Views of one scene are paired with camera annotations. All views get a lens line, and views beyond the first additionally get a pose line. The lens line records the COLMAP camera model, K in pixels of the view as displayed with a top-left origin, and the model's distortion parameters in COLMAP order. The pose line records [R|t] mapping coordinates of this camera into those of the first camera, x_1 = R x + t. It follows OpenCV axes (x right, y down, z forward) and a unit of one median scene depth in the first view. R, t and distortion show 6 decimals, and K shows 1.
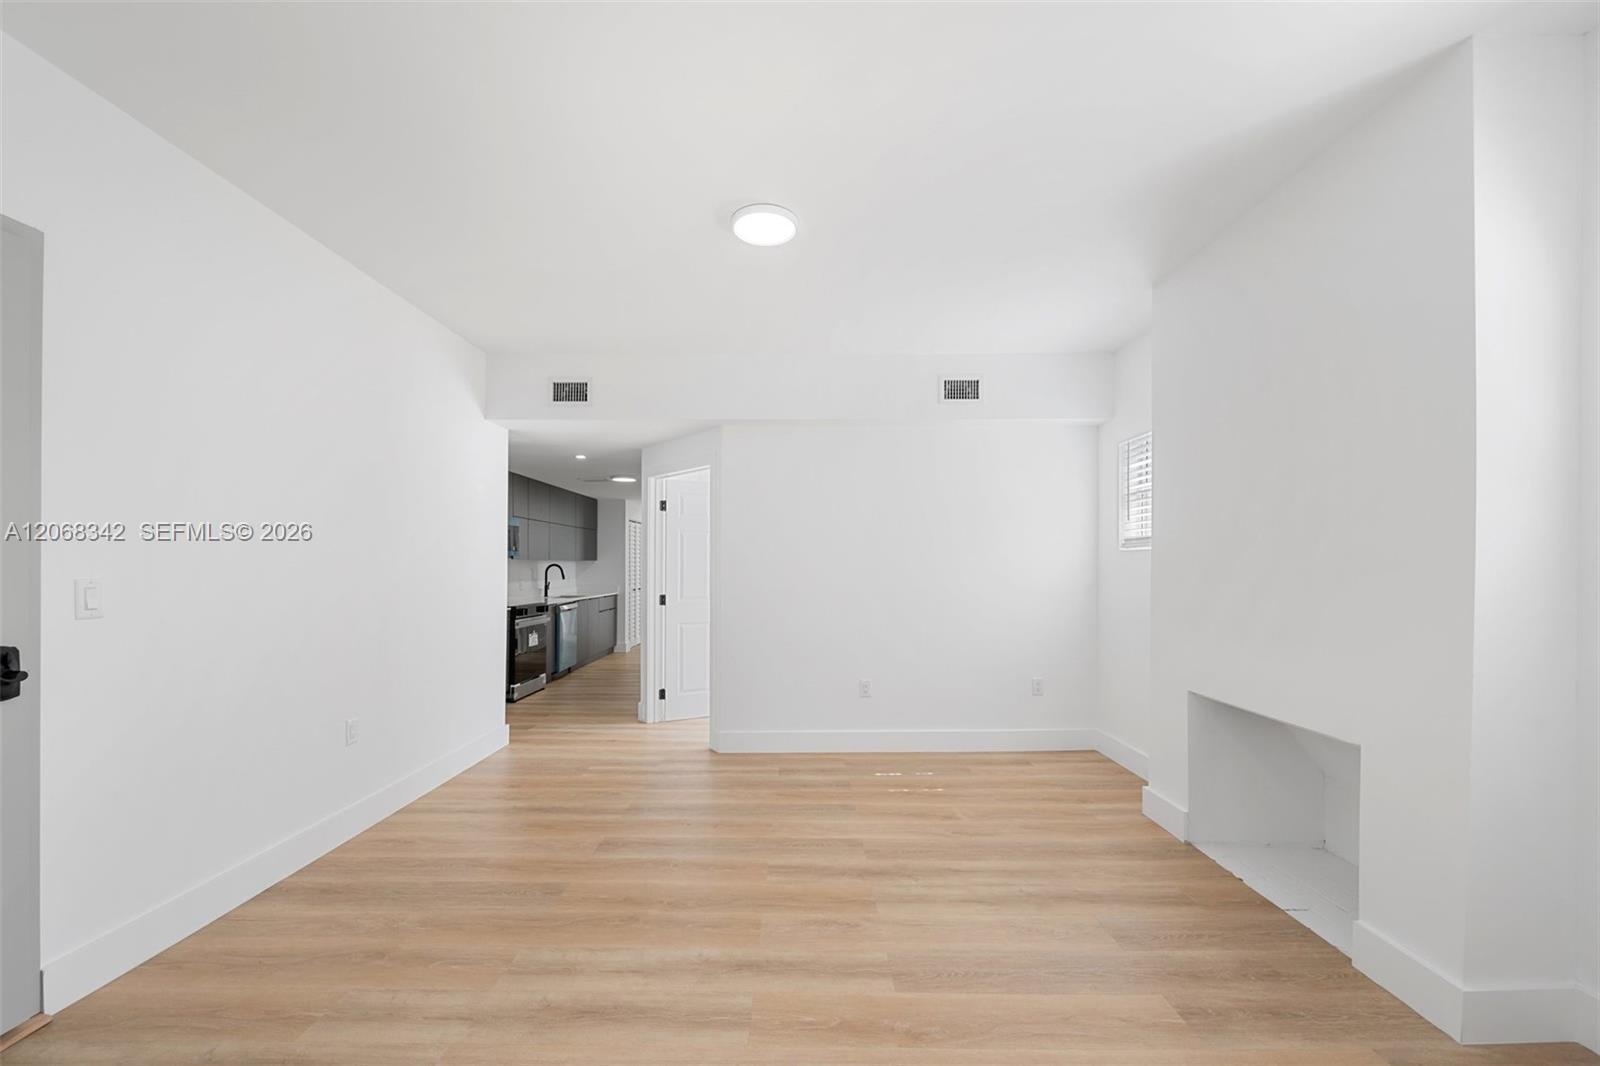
lens RADIAL K [[643.0, 0, 803.9], [0, 643.0, 556.2], [0, 0, 1]] dist [-0.000249, -0.000036]
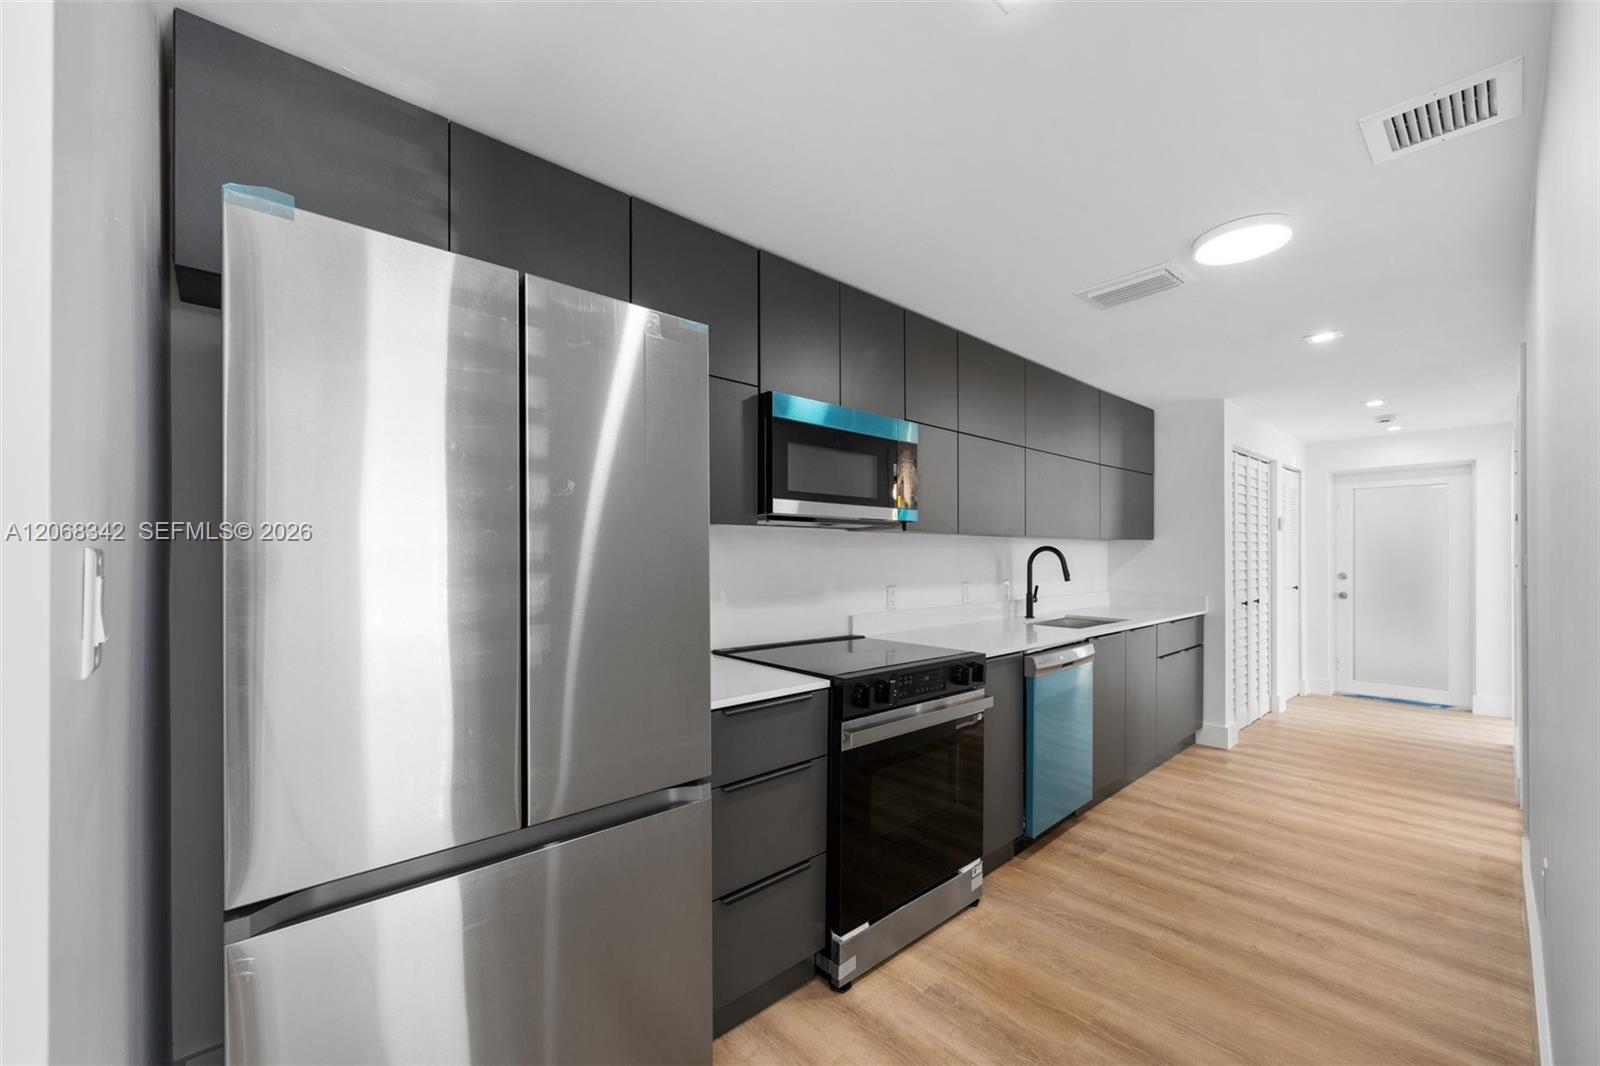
lens RADIAL K [[643.0, 0, 803.9], [0, 643.0, 556.2], [0, 0, 1]] dist [-0.000249, -0.000036]
pose [[0.675567, -0.001608, -0.737297, -0.165836], [0.010365, 0.999920, 0.007317, 0.013719], [0.737226, -0.012585, 0.675529, 0.549995]]
